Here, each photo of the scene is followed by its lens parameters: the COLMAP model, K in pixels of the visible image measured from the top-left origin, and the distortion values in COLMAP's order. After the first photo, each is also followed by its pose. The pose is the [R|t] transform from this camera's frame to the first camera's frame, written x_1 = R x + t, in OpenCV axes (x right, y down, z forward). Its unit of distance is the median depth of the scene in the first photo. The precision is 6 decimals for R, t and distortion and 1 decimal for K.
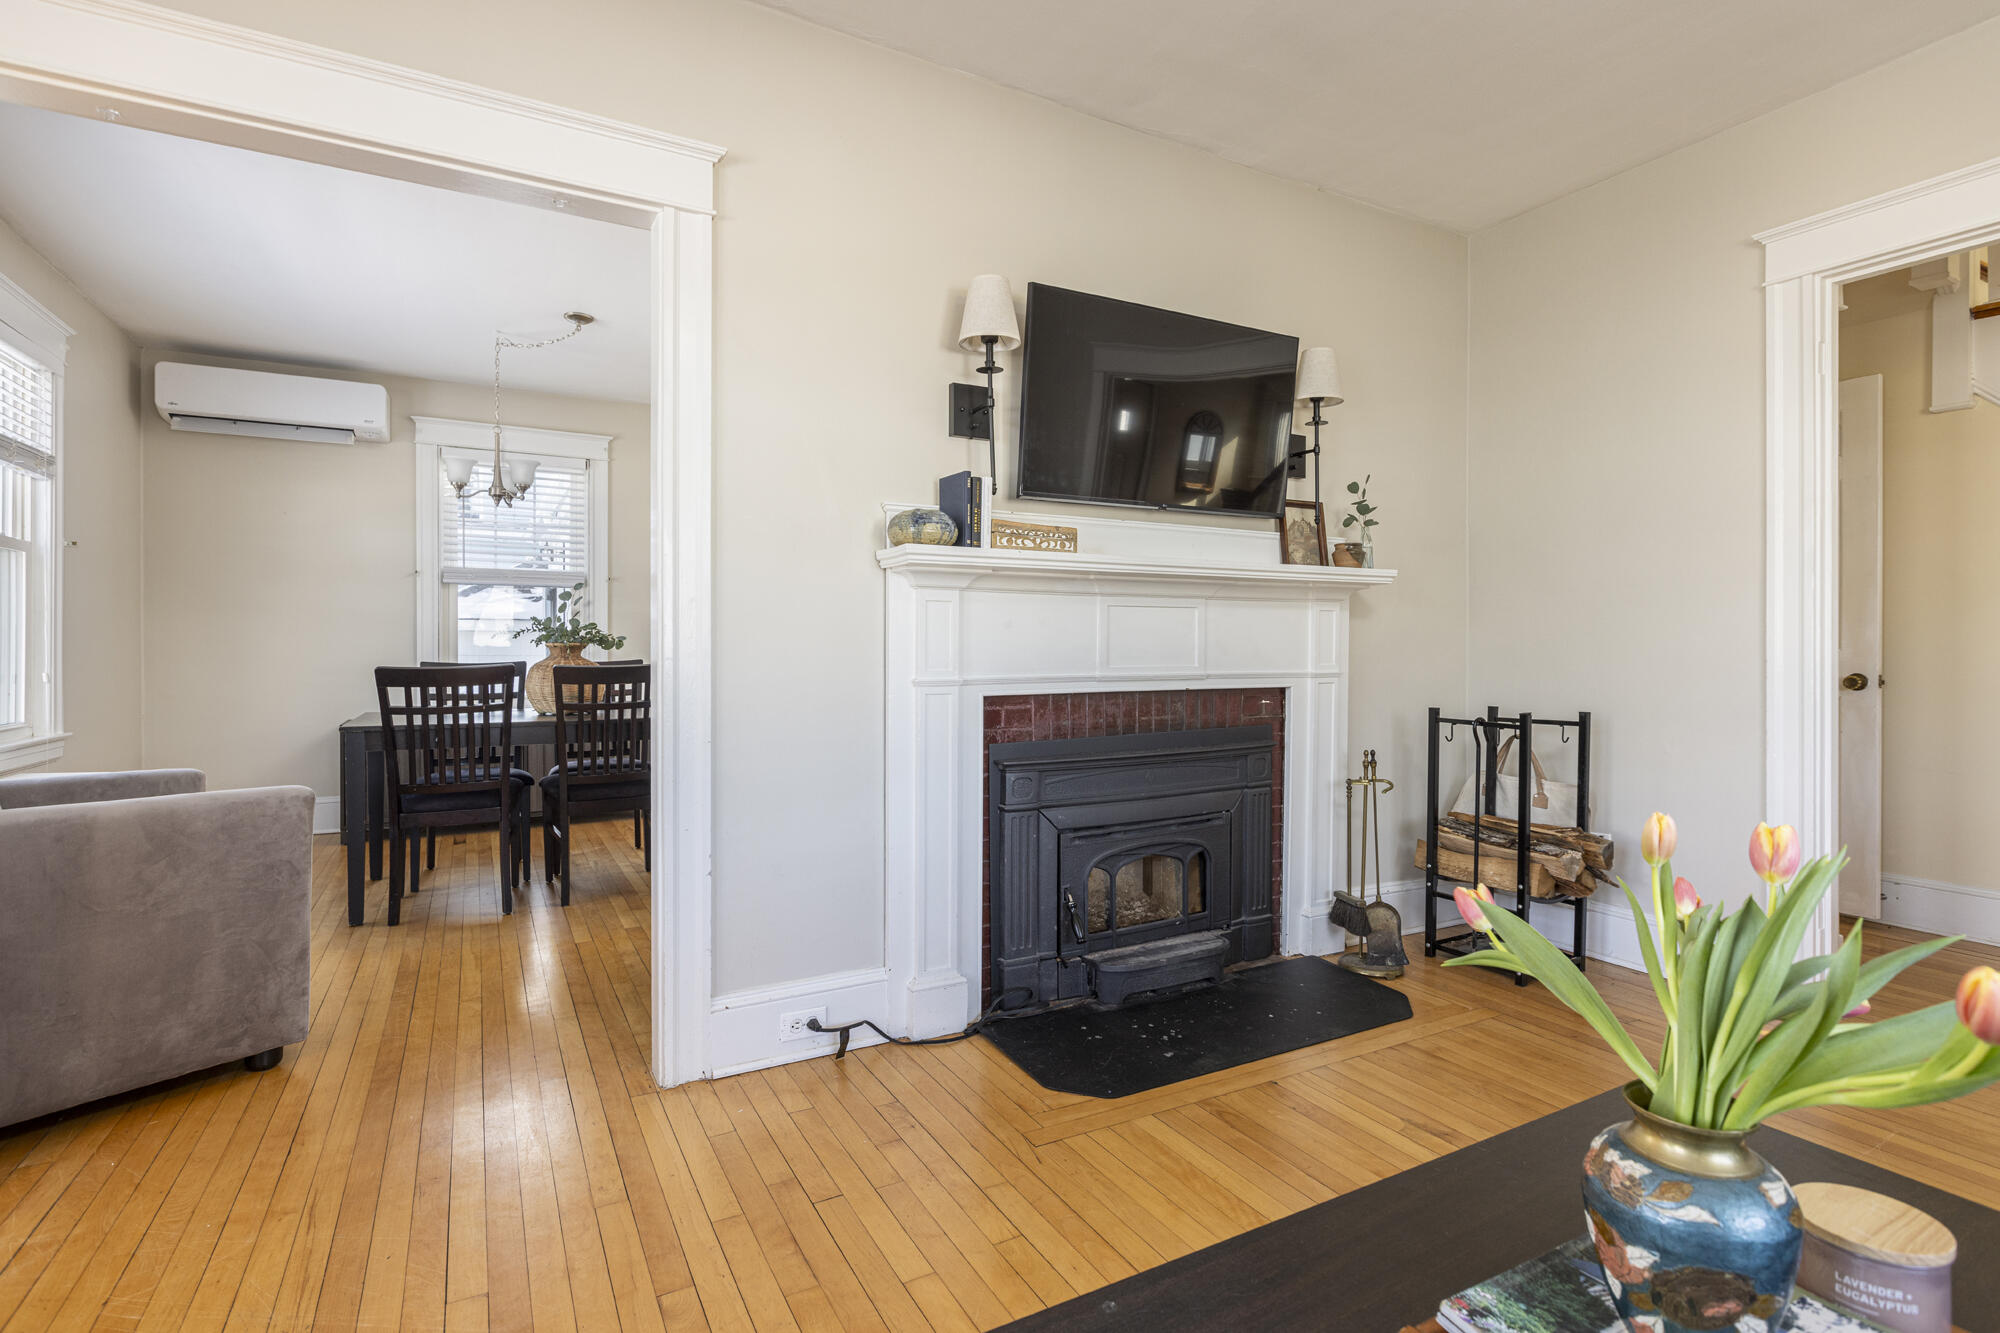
lens RADIAL K [[941.1, 0, 1005.9], [0, 941.1, 663.5], [0, 0, 1]] dist [-0.003649, 0.000140]
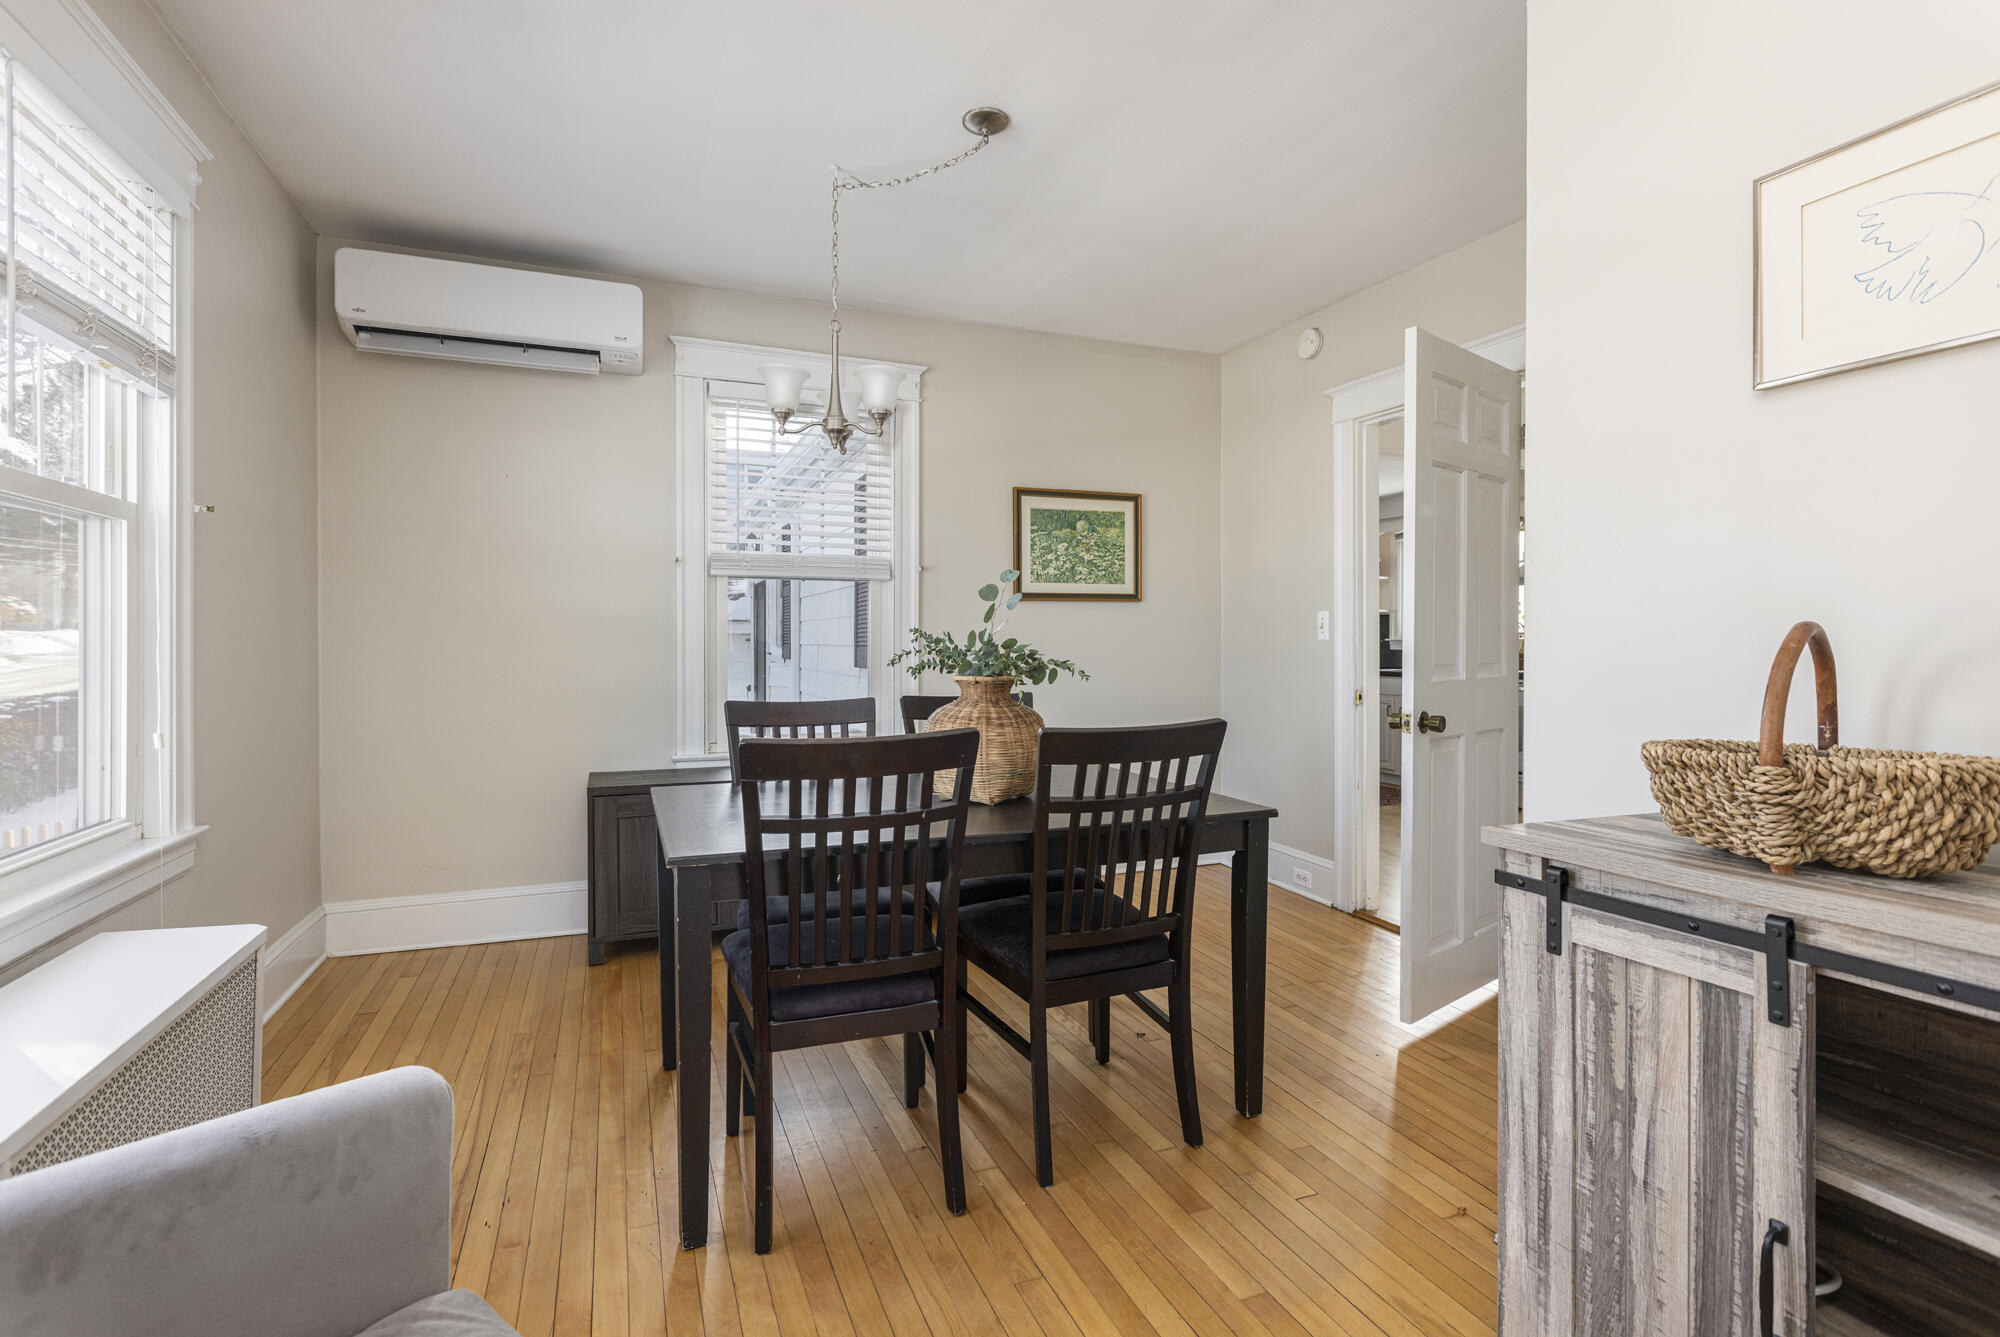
lens RADIAL K [[941.1, 0, 1000.4], [0, 941.1, 666.6], [0, 0, 1]] dist [-0.003649, 0.000140]
pose [[0.992334, 0.004819, -0.123492, -0.425020], [-0.003861, 0.999961, 0.007993, -0.034941], [0.123526, -0.007455, 0.992313, 0.473625]]
